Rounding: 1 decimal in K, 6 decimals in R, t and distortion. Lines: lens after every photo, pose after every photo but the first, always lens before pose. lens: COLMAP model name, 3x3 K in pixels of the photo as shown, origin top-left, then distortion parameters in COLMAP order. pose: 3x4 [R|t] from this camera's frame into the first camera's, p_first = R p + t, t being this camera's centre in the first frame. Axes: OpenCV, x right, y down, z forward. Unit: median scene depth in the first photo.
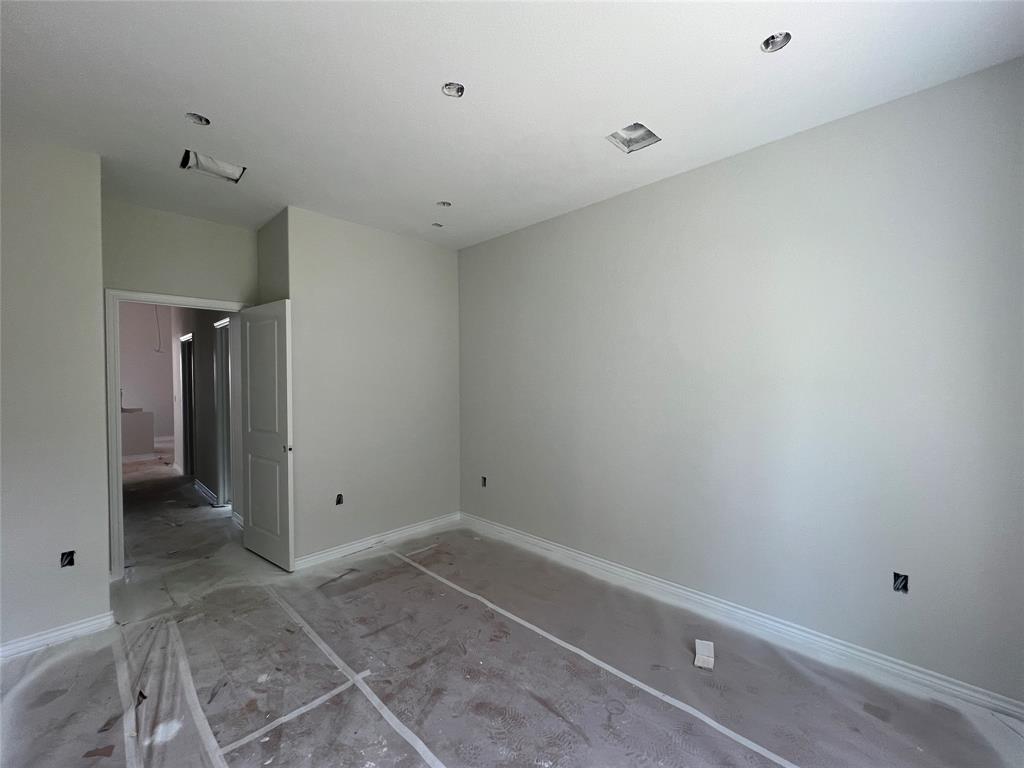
lens RADIAL K [[419.9, 0, 509.5], [0, 419.9, 382.2], [0, 0, 1]] dist [-0.001150, -0.000183]
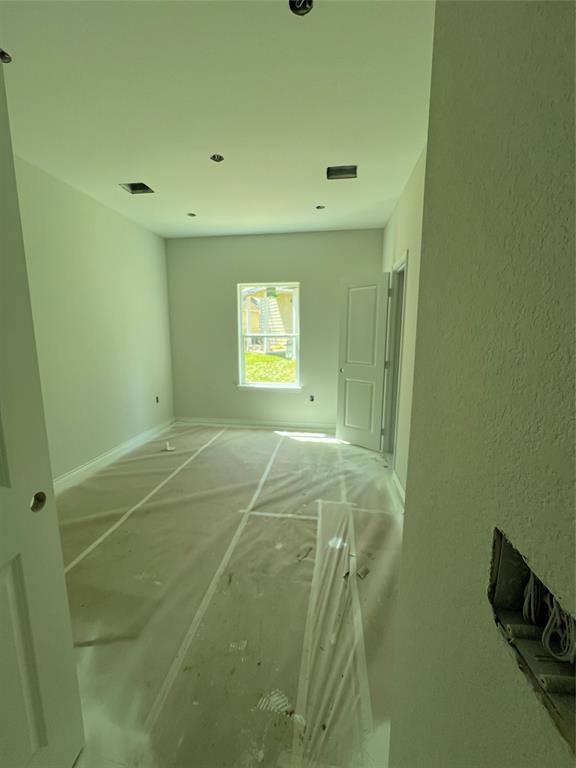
lens RADIAL K [[314.9, 0, 286.5], [0, 314.9, 383.3], [0, 0, 1]] dist [-0.001150, -0.000183]
pose [[-0.585453, -0.119433, 0.801861, -1.268460], [0.012391, 0.987655, 0.156153, 0.025198], [-0.810612, 0.101356, -0.576746, 1.414608]]
